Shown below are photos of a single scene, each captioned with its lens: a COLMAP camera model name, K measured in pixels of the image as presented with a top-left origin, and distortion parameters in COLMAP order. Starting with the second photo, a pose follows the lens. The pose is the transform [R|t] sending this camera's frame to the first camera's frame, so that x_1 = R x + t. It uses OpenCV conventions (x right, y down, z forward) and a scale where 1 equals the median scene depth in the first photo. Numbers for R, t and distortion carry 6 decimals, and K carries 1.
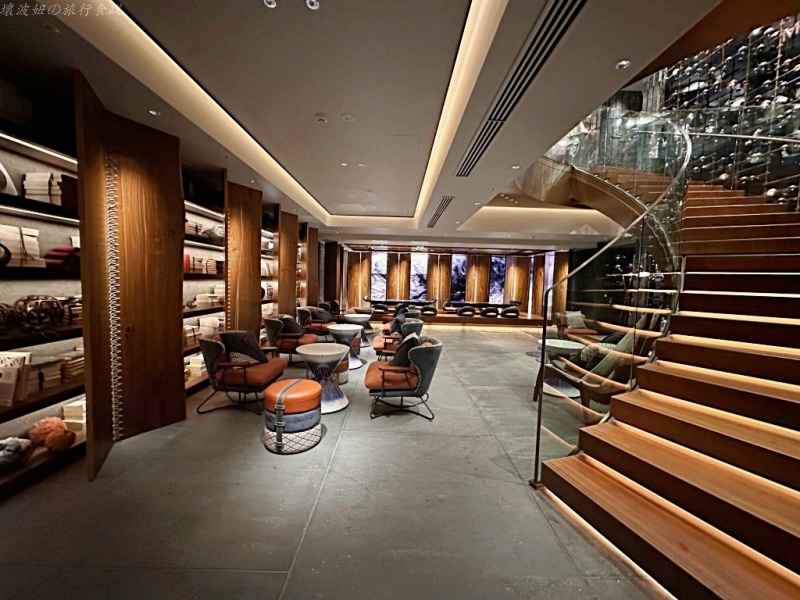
lens RADIAL K [[313.8, 0, 404.7], [0, 313.8, 301.0], [0, 0, 1]] dist [-0.002390, -0.001494]
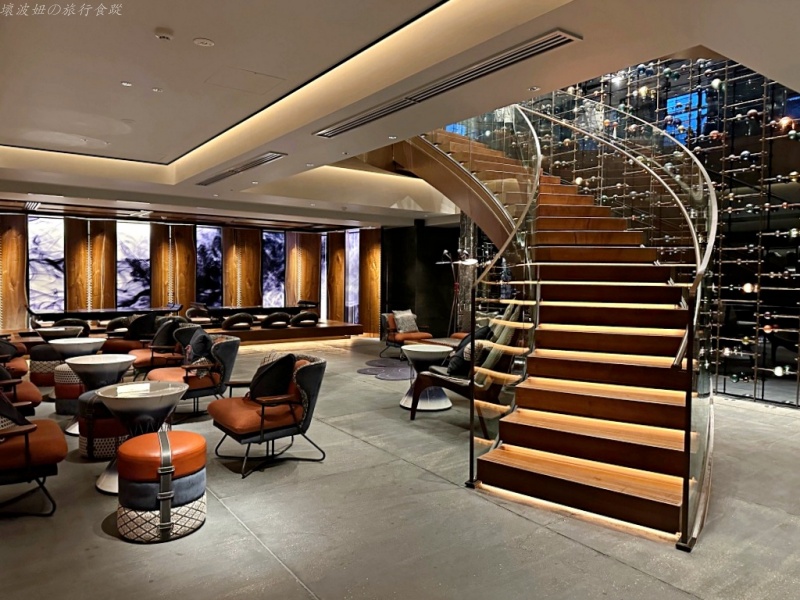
lens RADIAL K [[562.8, 0, 393.8], [0, 562.8, 299.9], [0, 0, 1]] dist [0.038150, -0.022942]
pose [[0.822254, -0.043563, 0.567451, -0.185288], [0.047649, 0.998835, 0.007635, -0.003668], [-0.567122, 0.020760, 0.823372, -0.080142]]
